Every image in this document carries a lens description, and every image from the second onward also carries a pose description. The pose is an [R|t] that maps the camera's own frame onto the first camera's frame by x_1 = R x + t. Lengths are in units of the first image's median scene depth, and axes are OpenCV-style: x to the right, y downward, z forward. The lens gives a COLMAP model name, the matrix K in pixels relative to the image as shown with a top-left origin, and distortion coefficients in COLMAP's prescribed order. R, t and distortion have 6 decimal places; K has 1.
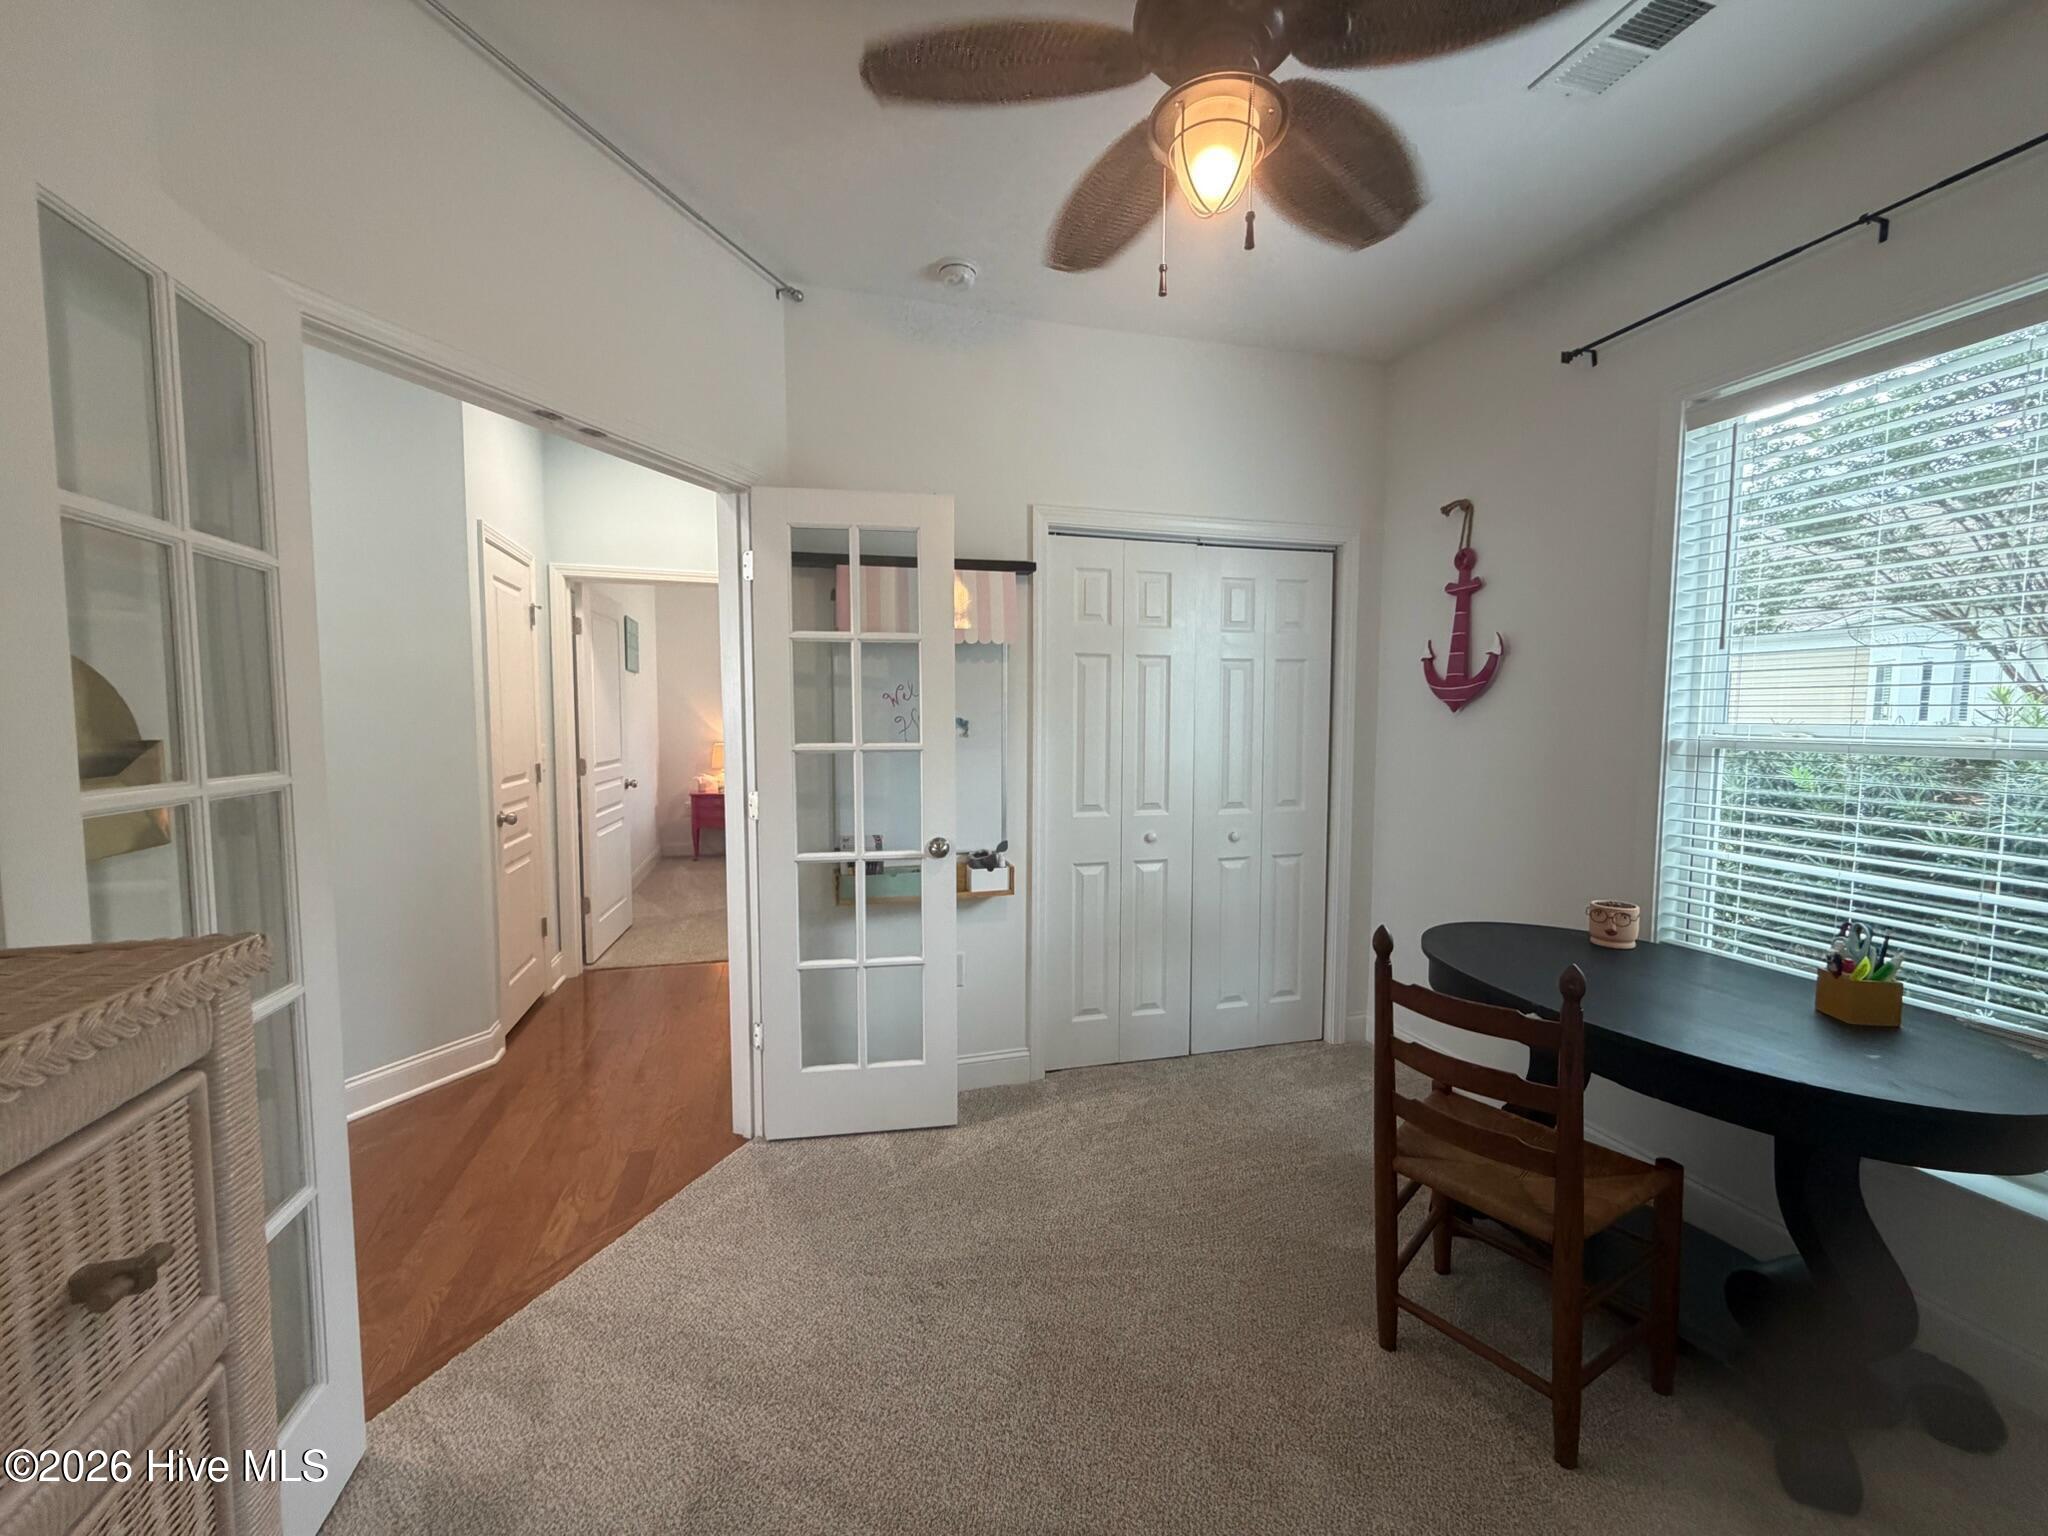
lens RADIAL K [[816.9, 0, 1018.6], [0, 816.9, 769.2], [0, 0, 1]] dist [-0.001392, -0.000002]
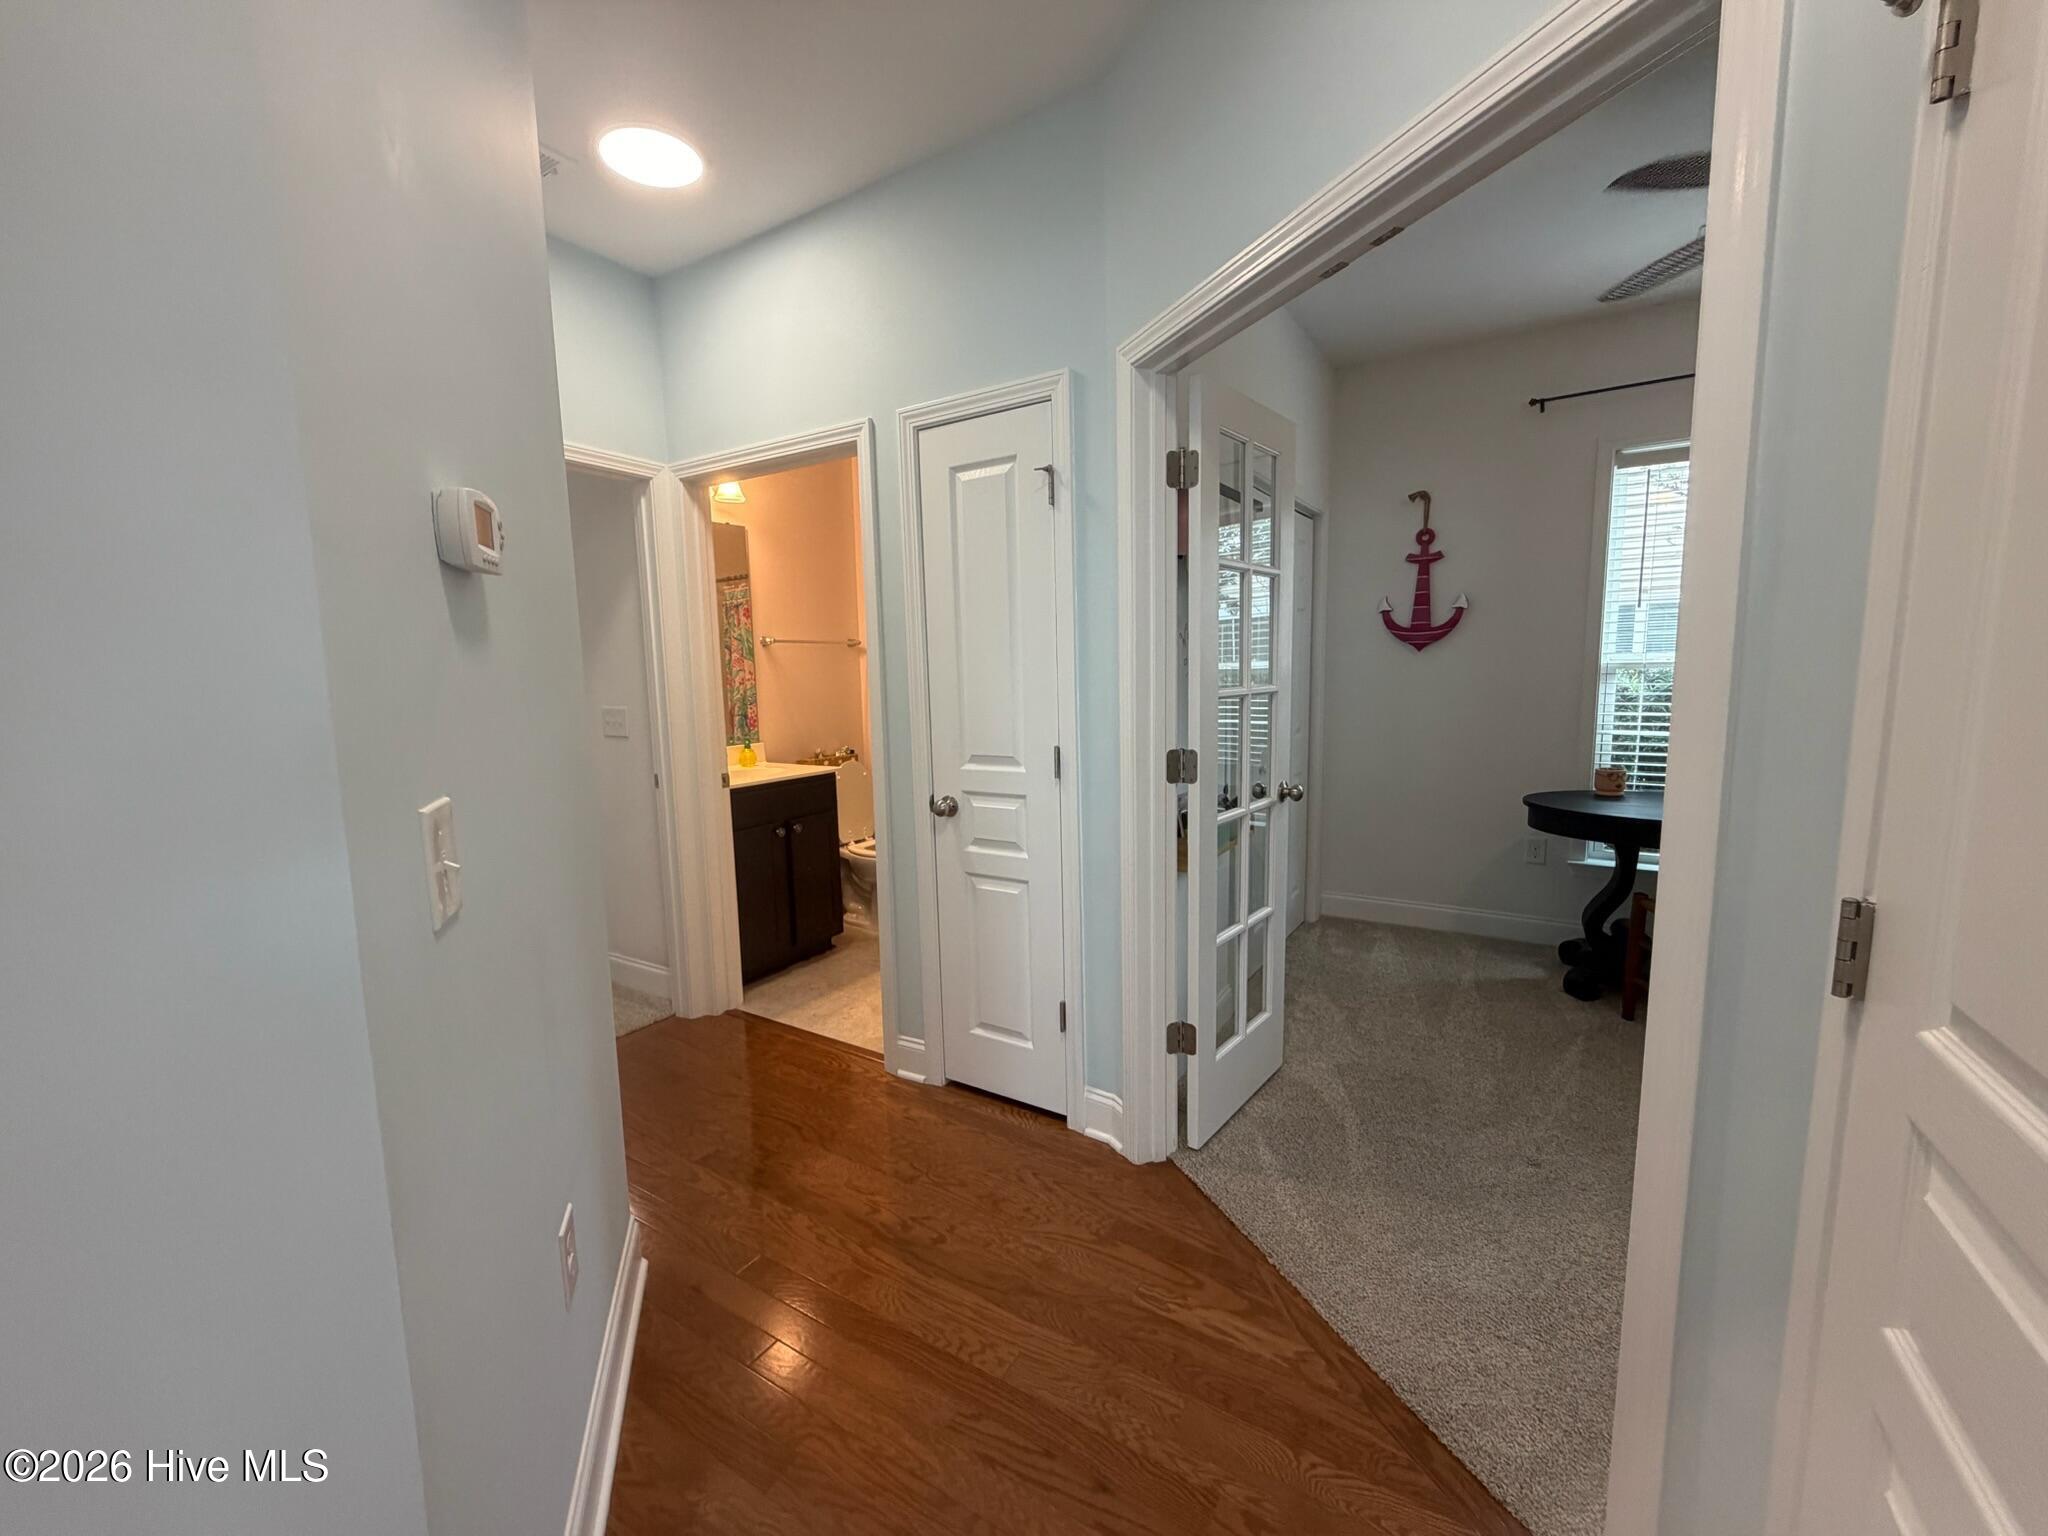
lens RADIAL K [[816.9, 0, 1018.6], [0, 816.9, 769.2], [0, 0, 1]] dist [-0.001392, -0.000002]
pose [[0.741984, -0.098947, 0.663076, -0.986462], [0.068782, 0.995065, 0.071521, -0.020192], [-0.666880, -0.007460, 0.745128, 0.492730]]
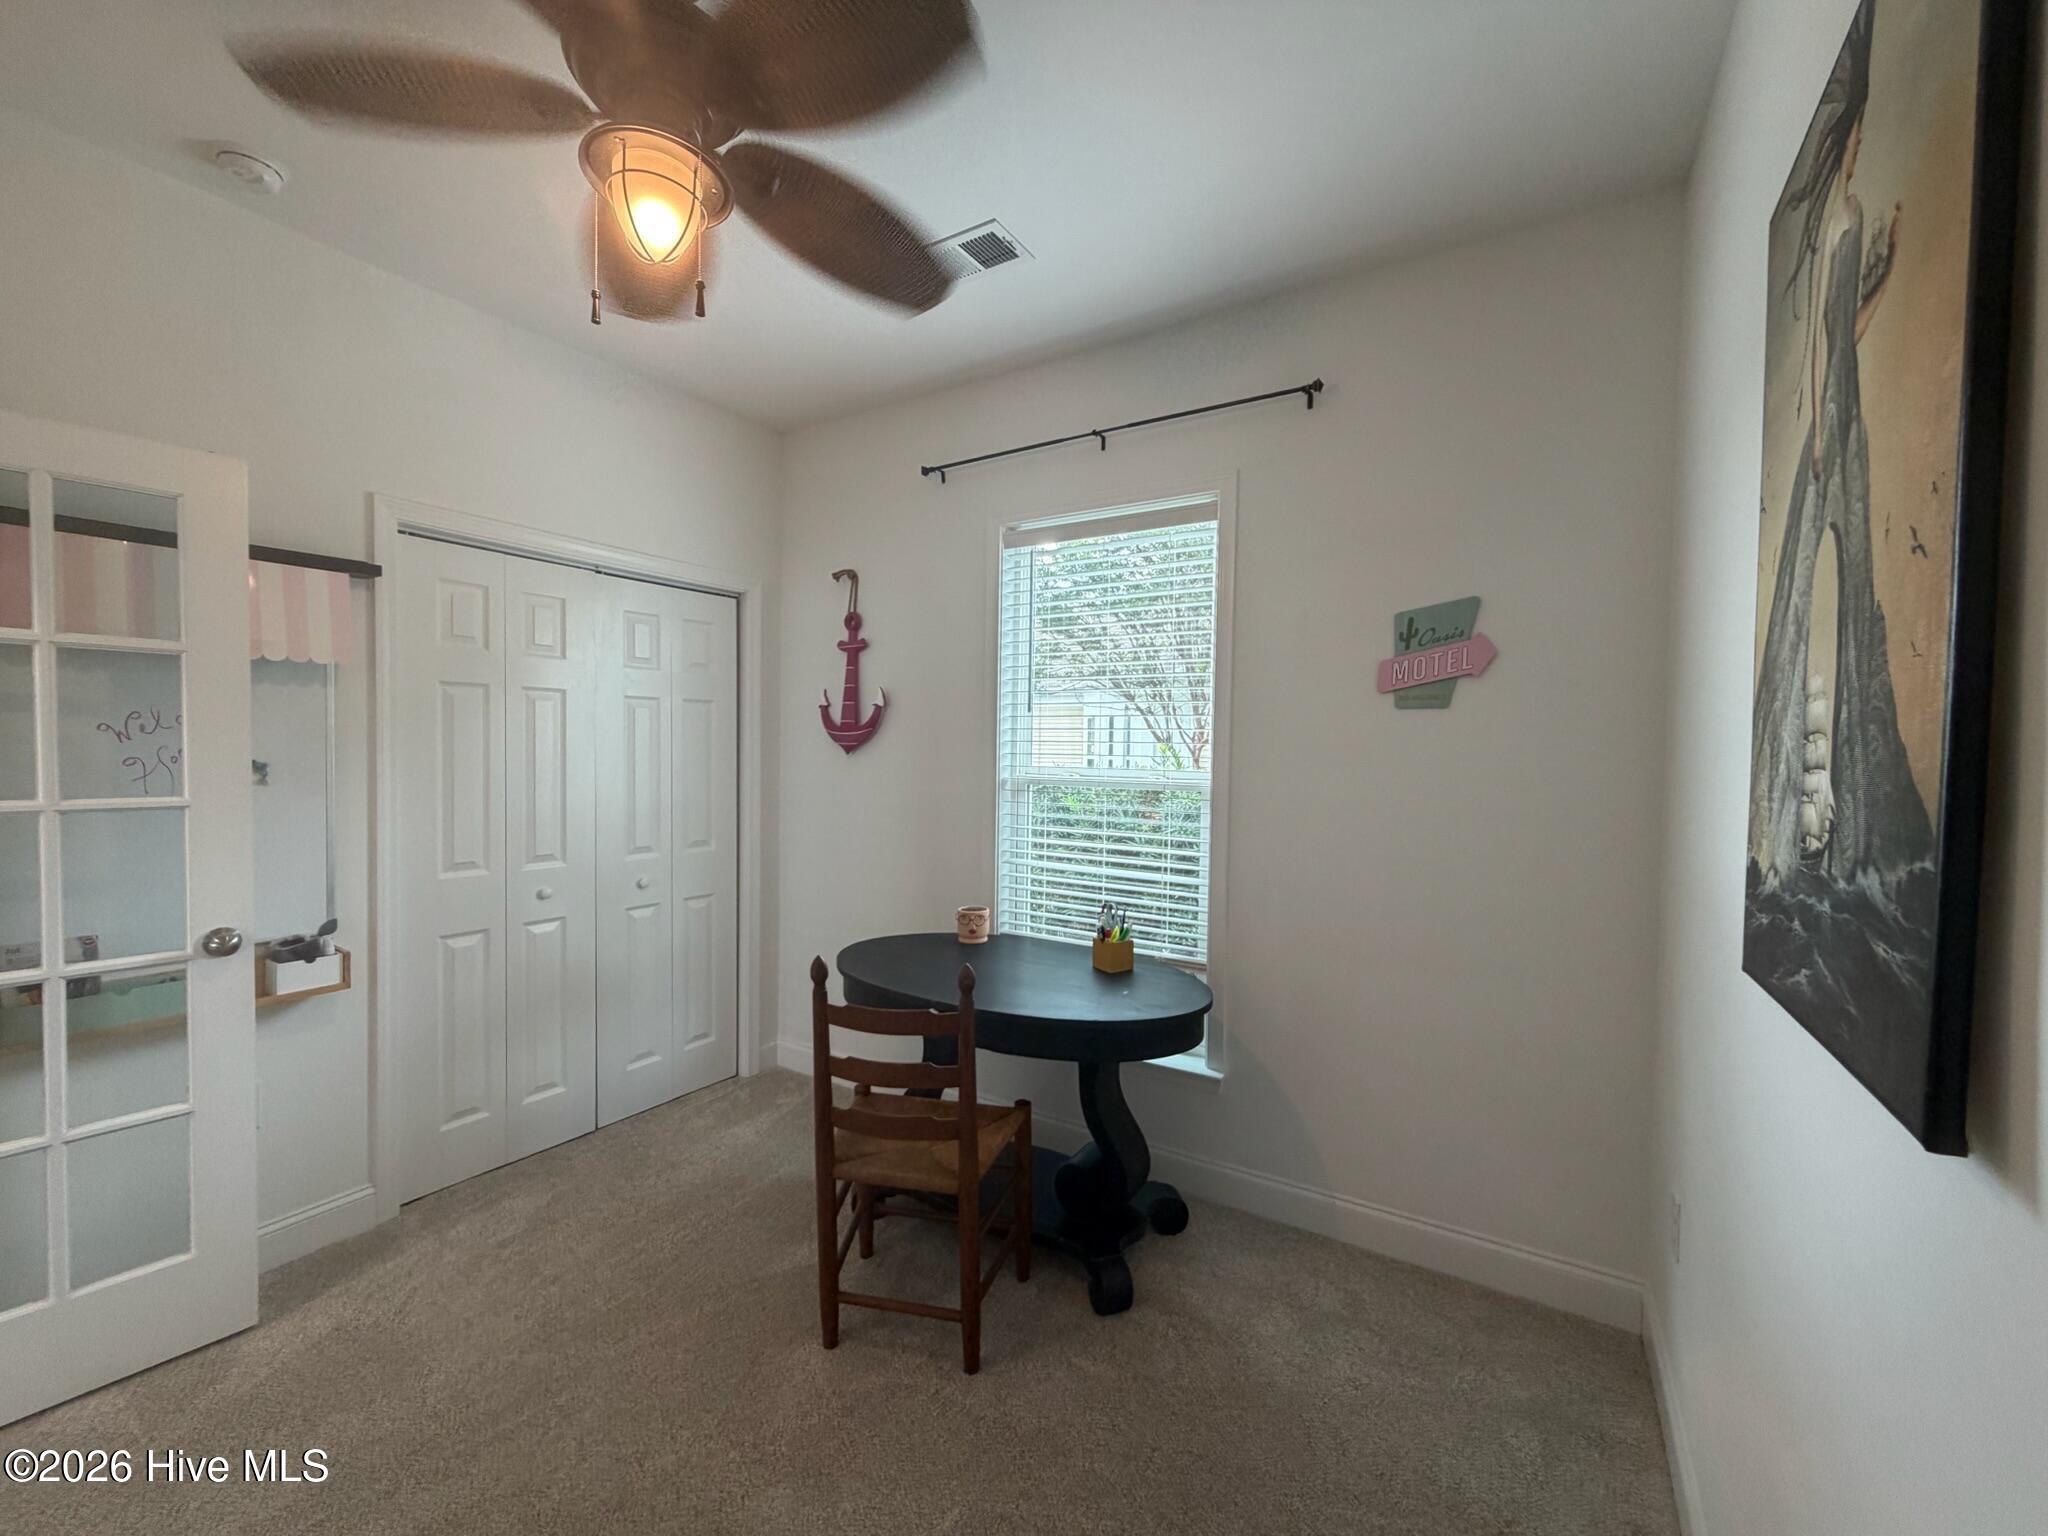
lens RADIAL K [[816.9, 0, 1018.6], [0, 816.9, 769.2], [0, 0, 1]] dist [-0.001392, -0.000002]
pose [[0.746134, -0.007472, 0.665754, -0.051368], [0.032803, 0.999135, -0.025550, -0.014056], [-0.664987, 0.040902, 0.745734, -0.004035]]
